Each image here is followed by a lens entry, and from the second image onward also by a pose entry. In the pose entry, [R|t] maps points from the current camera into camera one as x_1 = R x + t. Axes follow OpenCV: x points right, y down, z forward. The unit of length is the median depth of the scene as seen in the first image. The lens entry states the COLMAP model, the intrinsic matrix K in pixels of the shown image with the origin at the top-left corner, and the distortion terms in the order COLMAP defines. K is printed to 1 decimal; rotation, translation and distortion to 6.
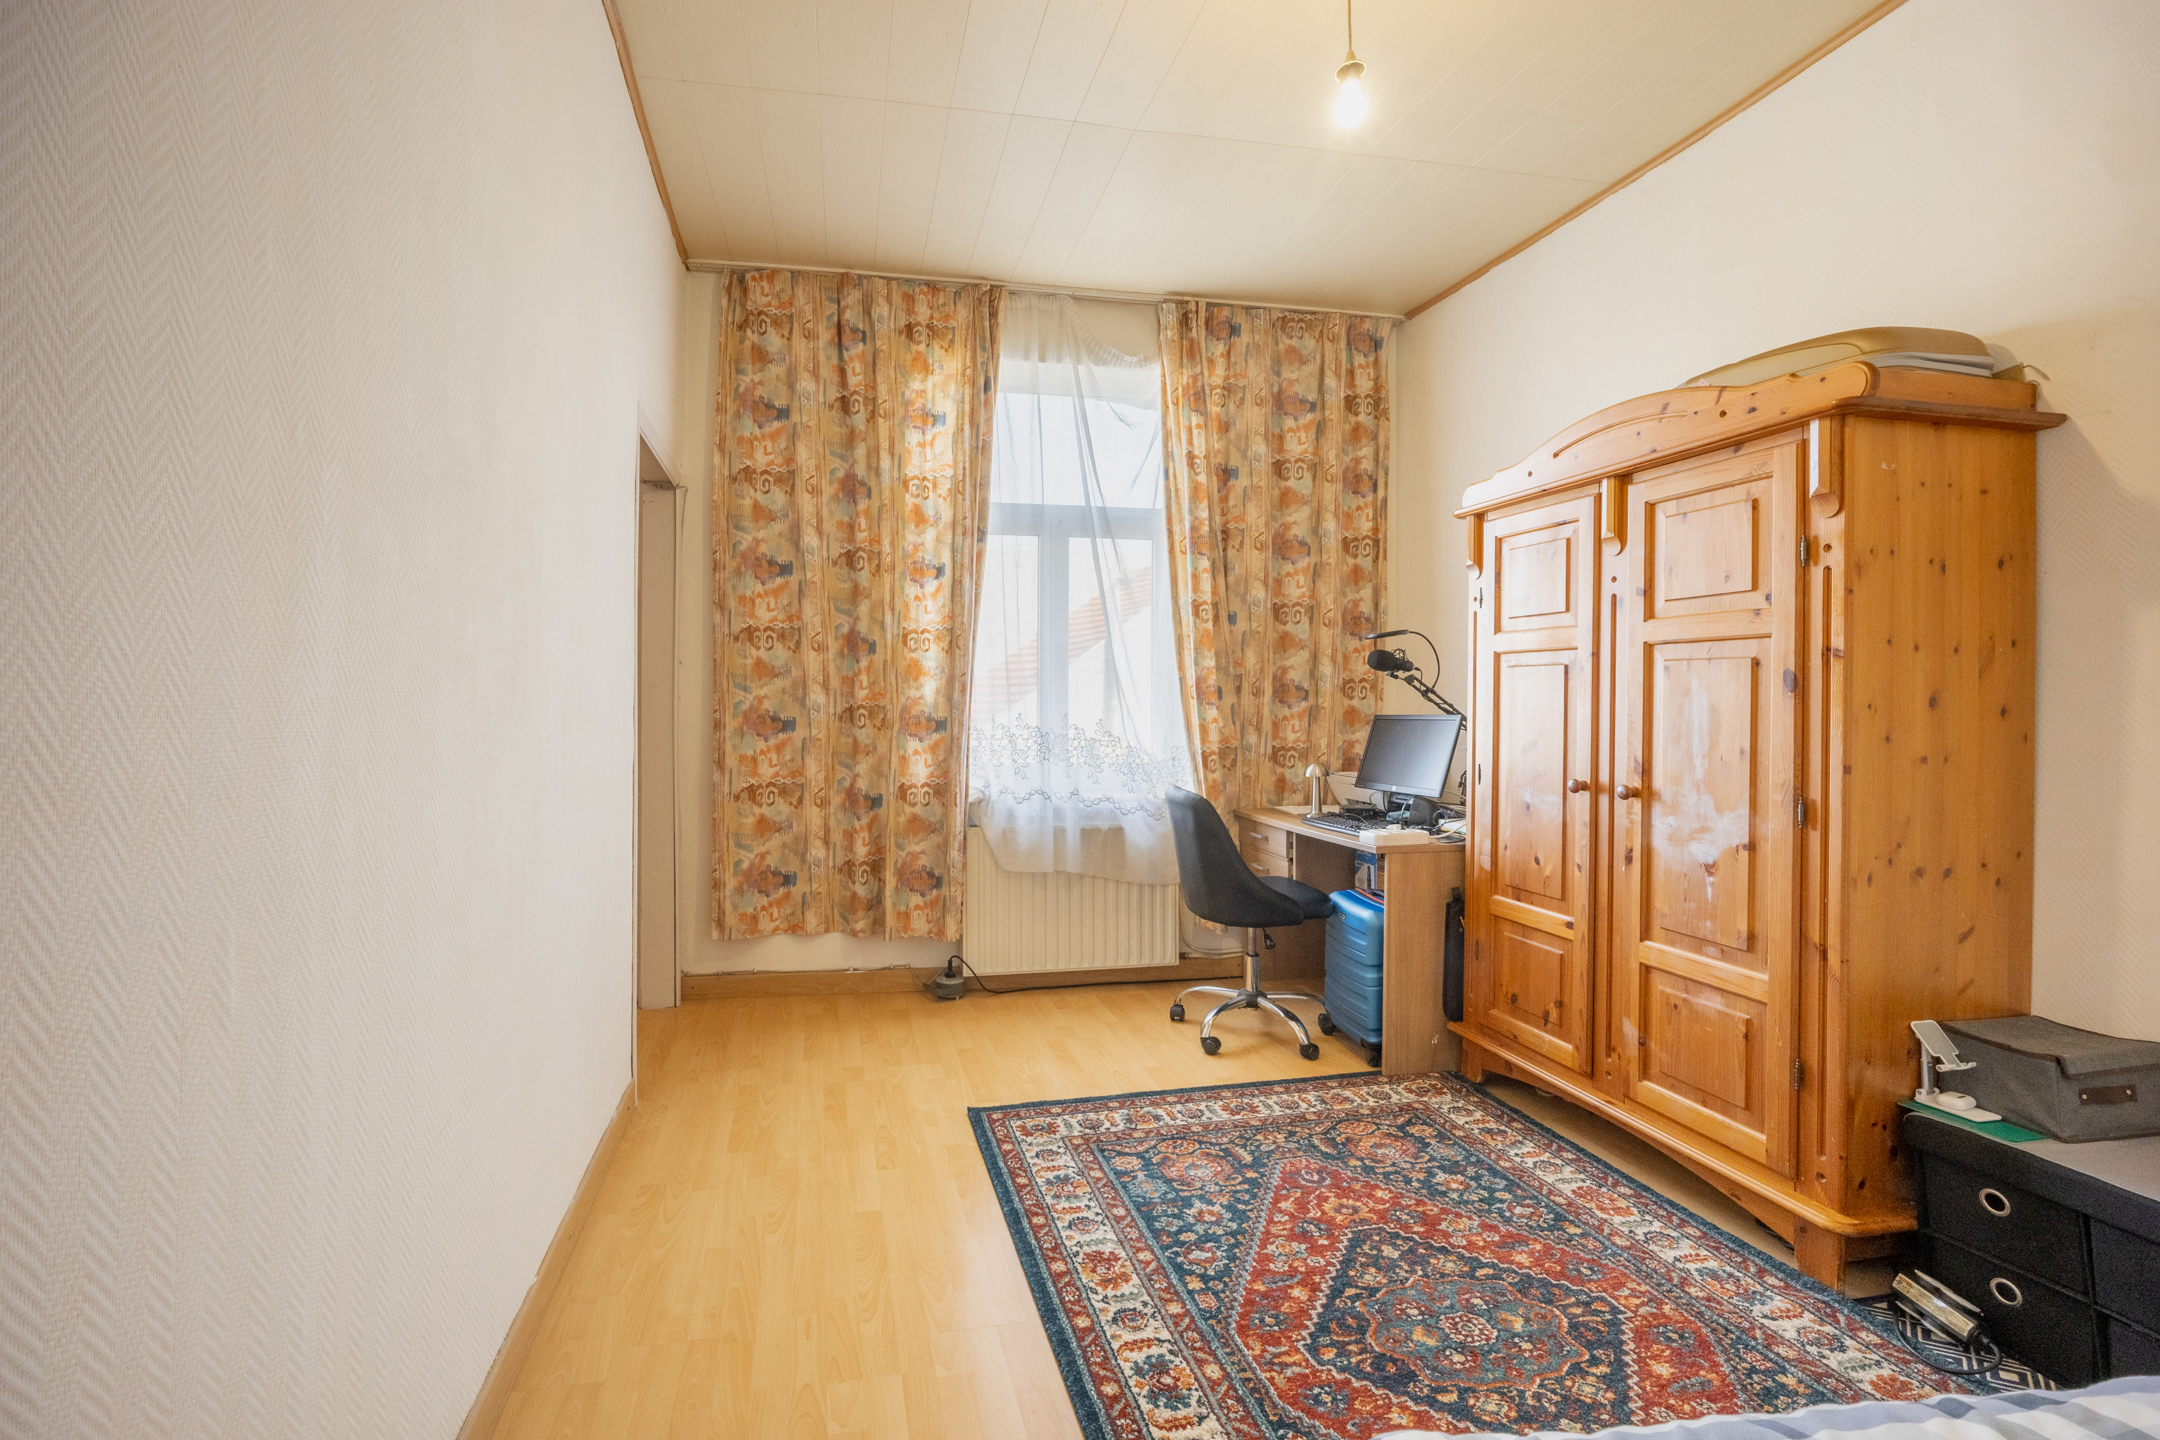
lens RADIAL K [[995.9, 0, 1028.5], [0, 995.9, 718.3], [0, 0, 1]] dist [0.000727, 0.000329]
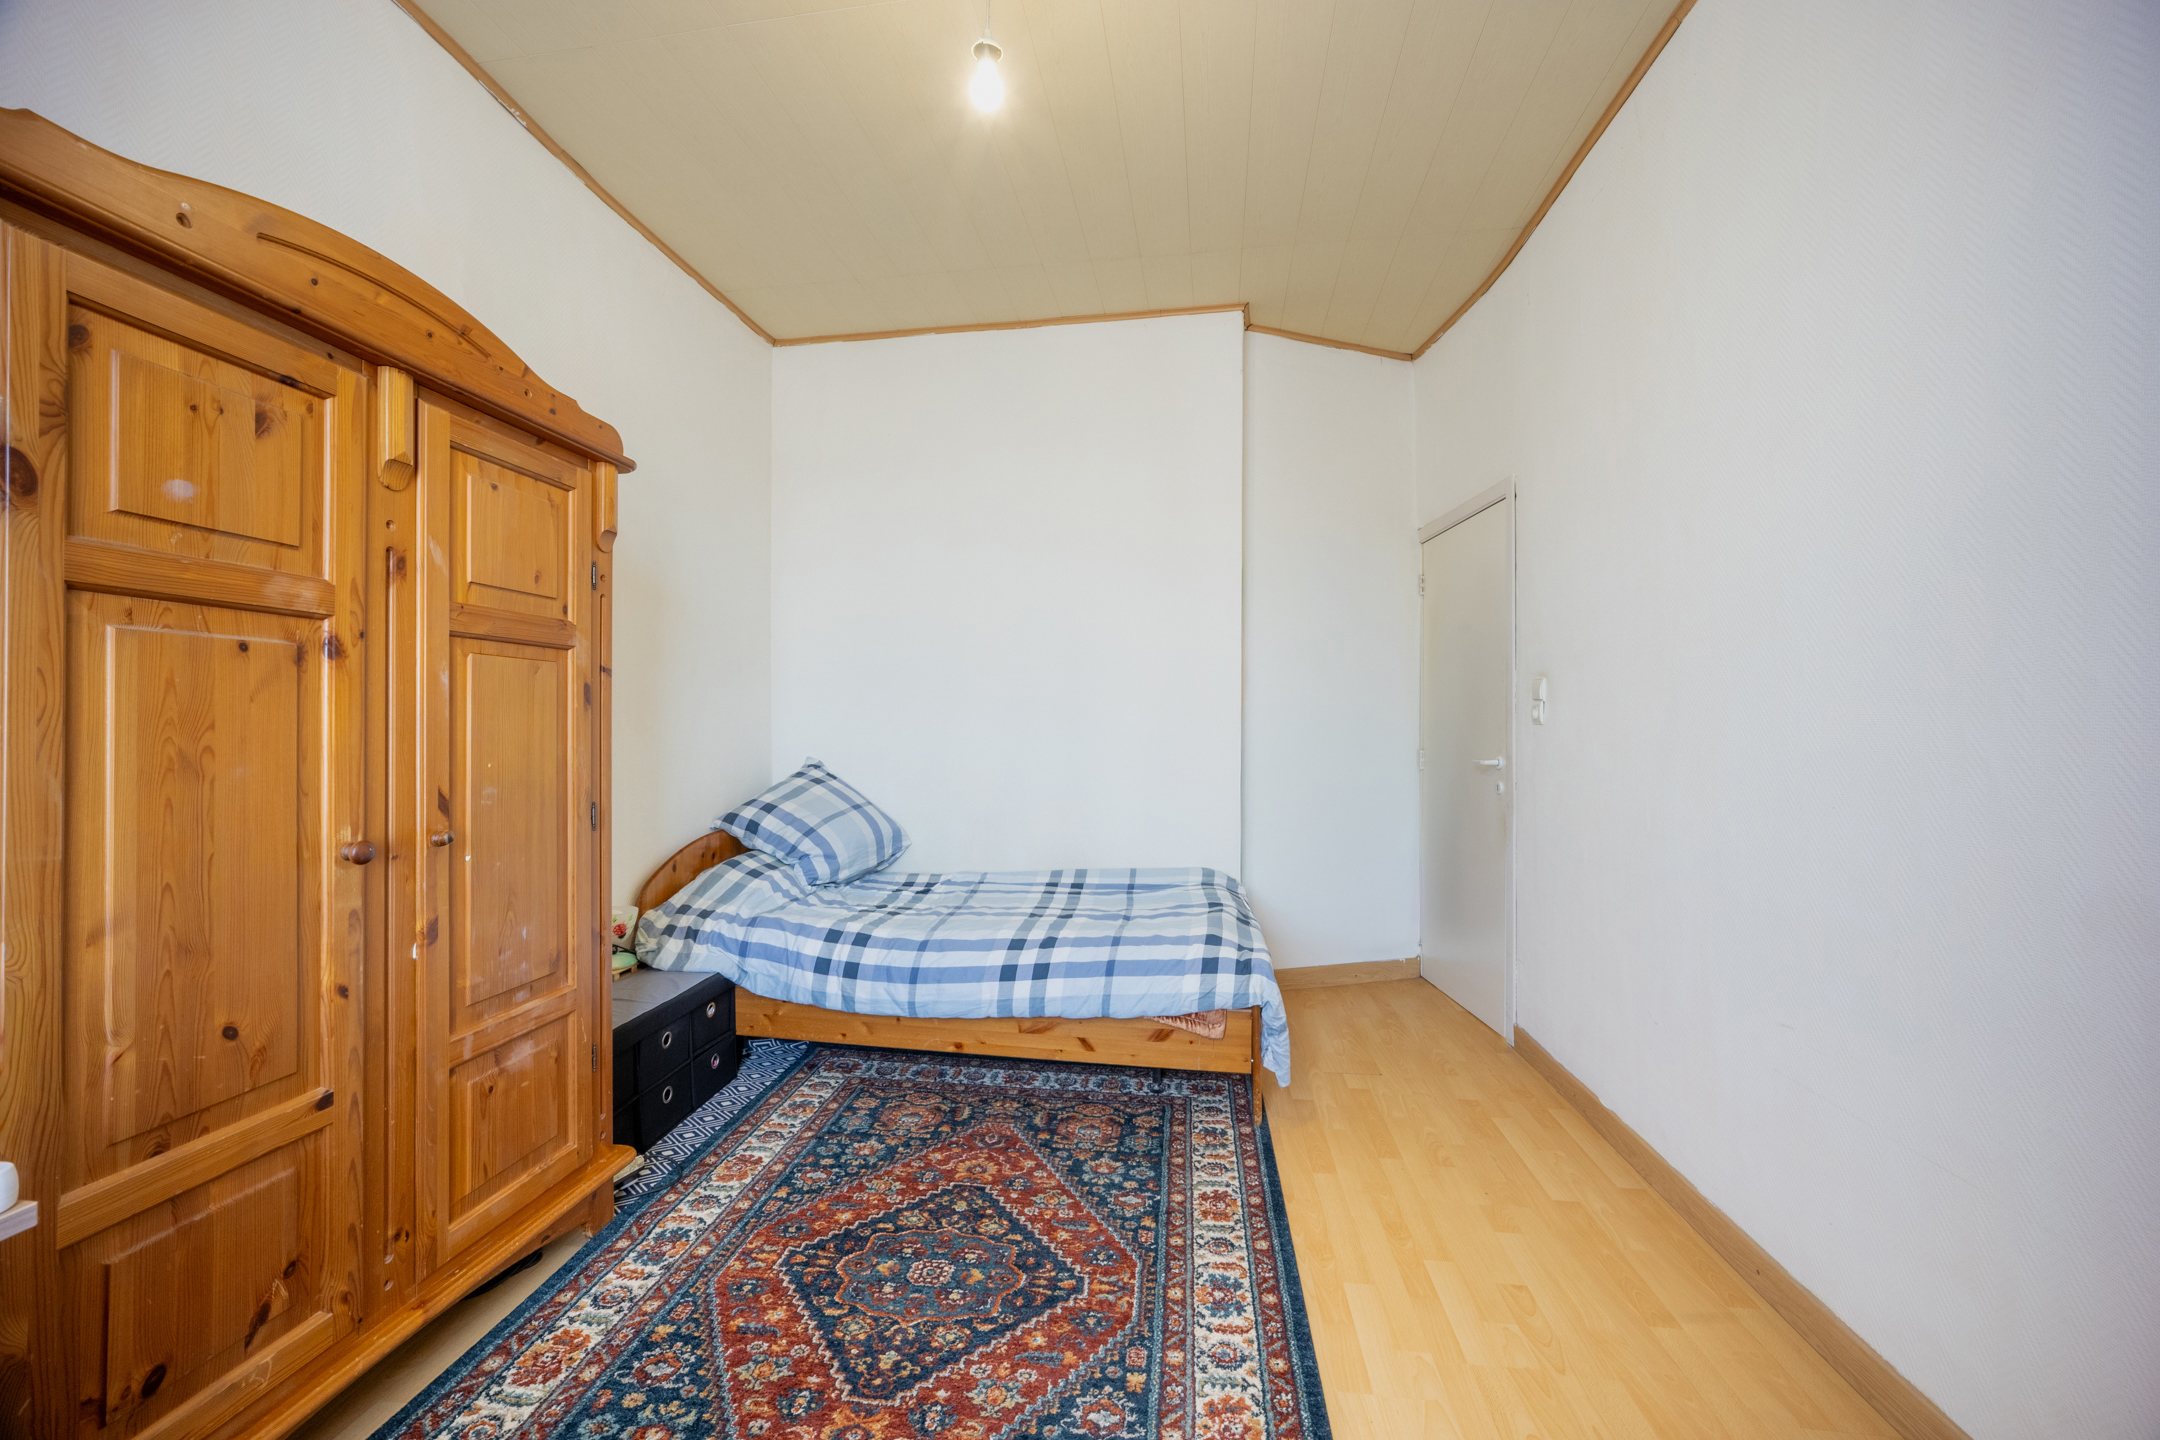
lens RADIAL K [[995.9, 0, 1028.5], [0, 995.9, 718.3], [0, 0, 1]] dist [0.000727, 0.000329]
pose [[-0.939769, -0.008685, 0.341700, -0.040110], [-0.003252, 0.999859, 0.016470, -0.031251], [-0.341795, 0.014367, -0.939665, 1.866604]]
